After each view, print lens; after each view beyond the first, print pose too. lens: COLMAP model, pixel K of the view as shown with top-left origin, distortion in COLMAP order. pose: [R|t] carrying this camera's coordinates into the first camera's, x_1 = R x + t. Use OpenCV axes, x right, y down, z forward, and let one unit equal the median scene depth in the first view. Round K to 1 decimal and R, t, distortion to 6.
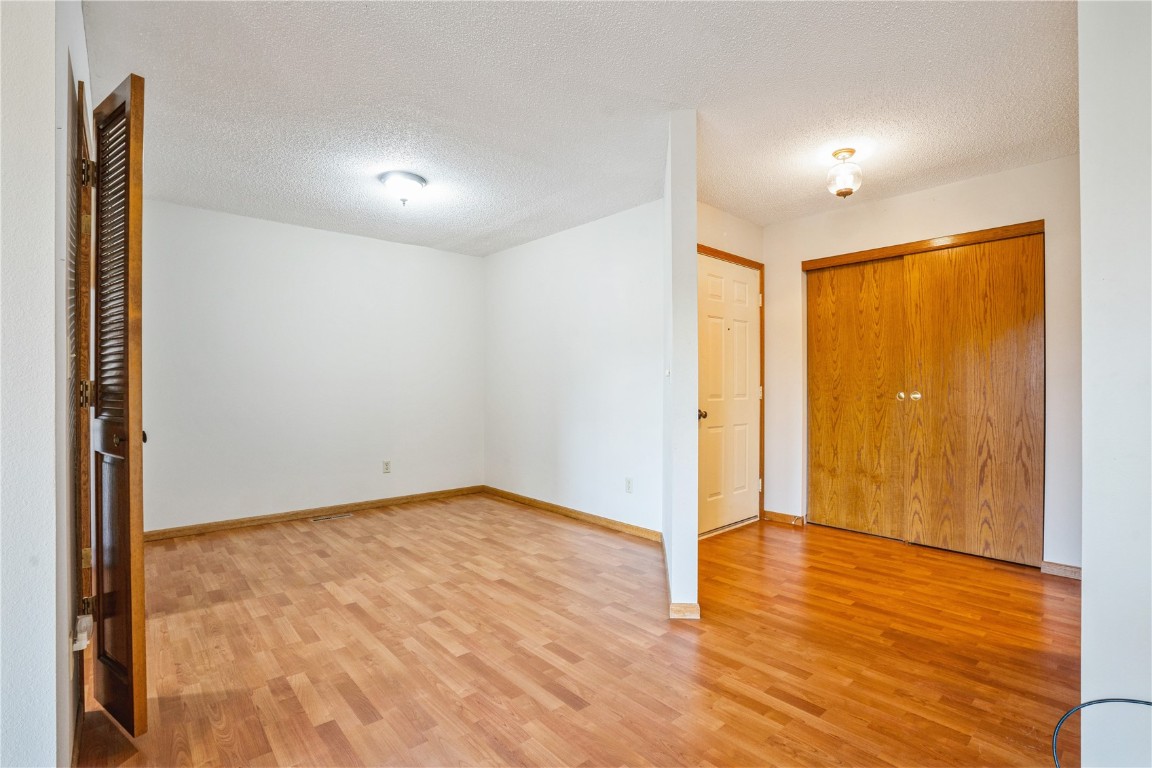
lens RADIAL K [[526.9, 0, 577.0], [0, 526.9, 388.5], [0, 0, 1]] dist [-0.001774, -0.000107]
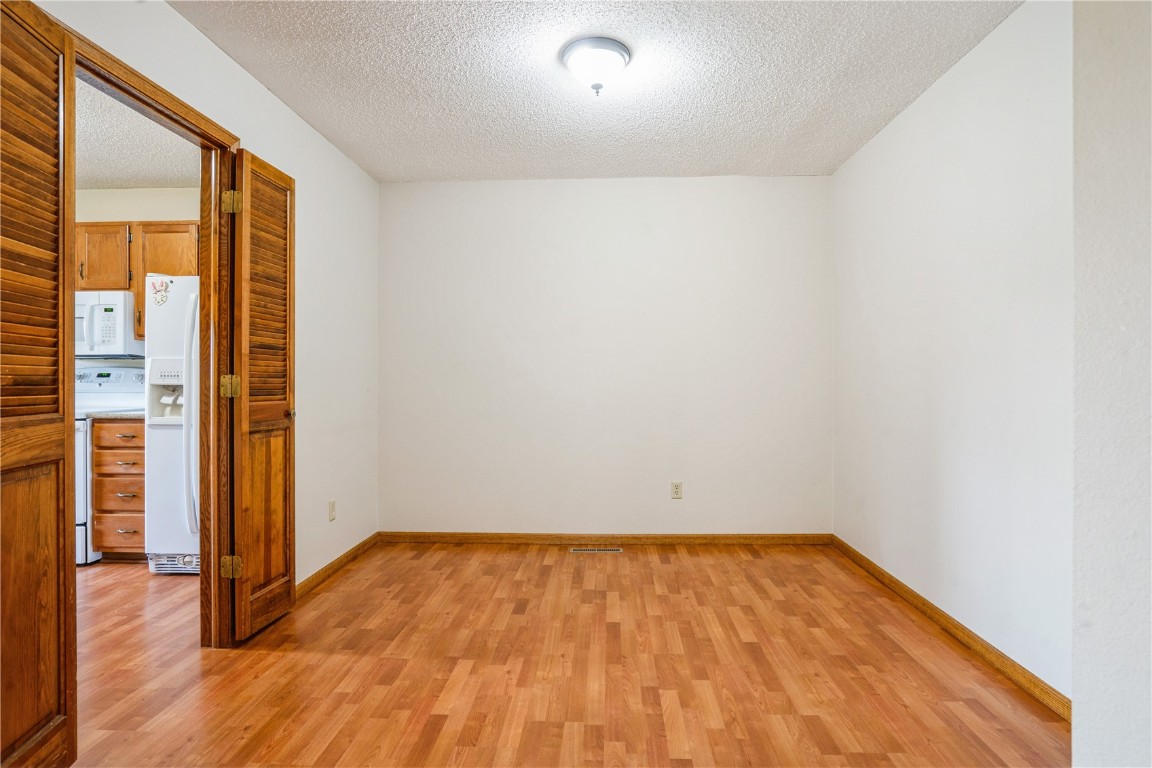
lens RADIAL K [[587.6, 0, 593.0], [0, 587.6, 383.5], [0, 0, 1]] dist [-0.019565, 0.002164]
pose [[0.732369, 0.001156, -0.680907, 0.132665], [-0.001612, 0.999999, -0.000035, 0.001639], [0.680906, 0.001123, 0.732370, 0.417190]]
